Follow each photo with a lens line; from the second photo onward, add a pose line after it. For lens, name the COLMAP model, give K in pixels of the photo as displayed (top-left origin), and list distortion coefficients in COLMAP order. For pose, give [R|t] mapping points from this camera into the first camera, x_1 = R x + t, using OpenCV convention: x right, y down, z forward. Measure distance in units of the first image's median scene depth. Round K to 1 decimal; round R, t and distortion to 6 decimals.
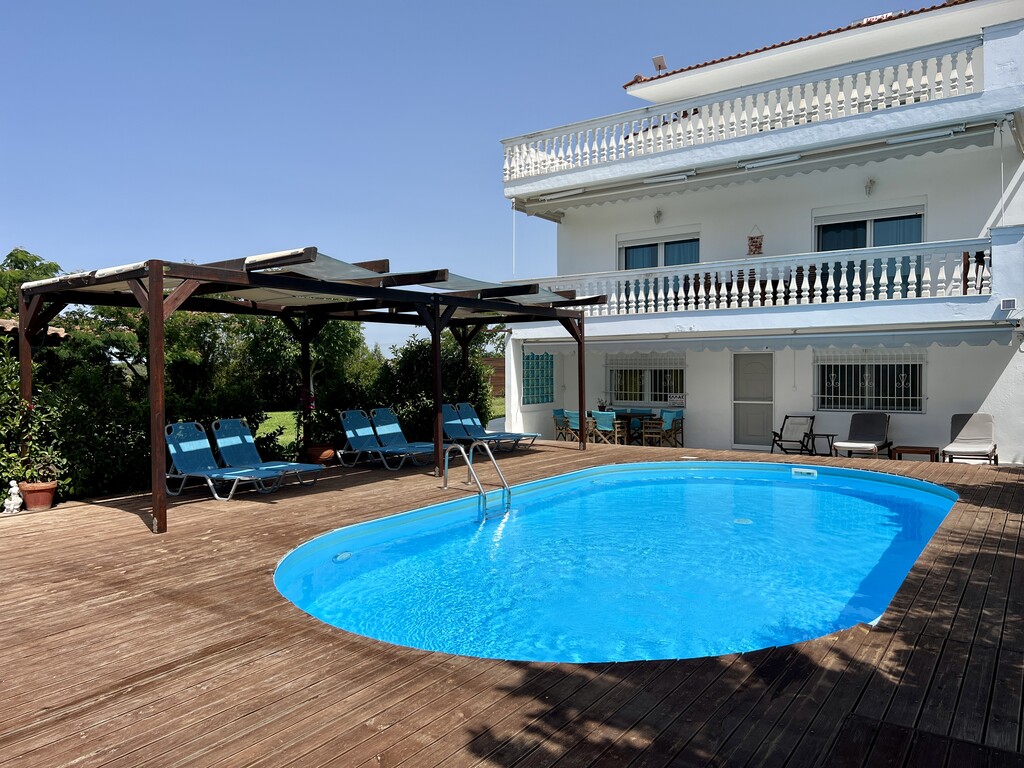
lens RADIAL K [[781.0, 0, 515.3], [0, 781.0, 380.7], [0, 0, 1]] dist [-0.004295, -0.007407]
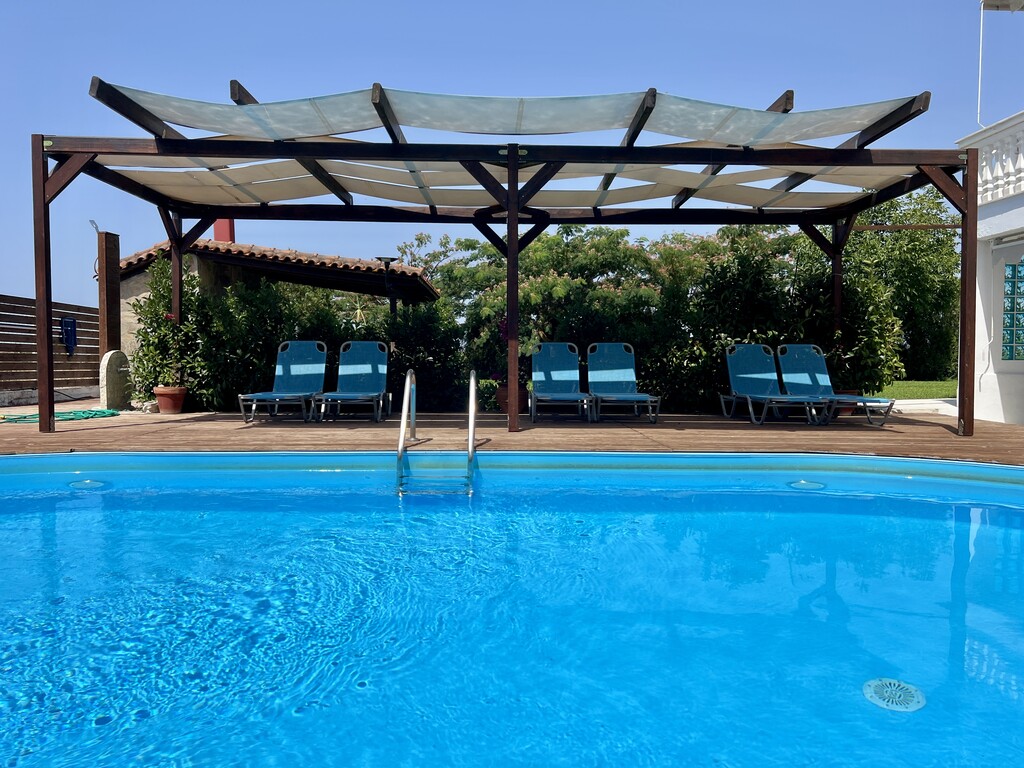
lens RADIAL K [[781.0, 0, 509.0], [0, 781.0, 383.6], [0, 0, 1]] dist [-0.004295, -0.007407]
pose [[0.600452, 0.105264, -0.792703, 0.318974], [-0.031149, 0.993625, 0.108350, 0.000778], [0.799054, -0.040367, 0.599902, 0.562429]]
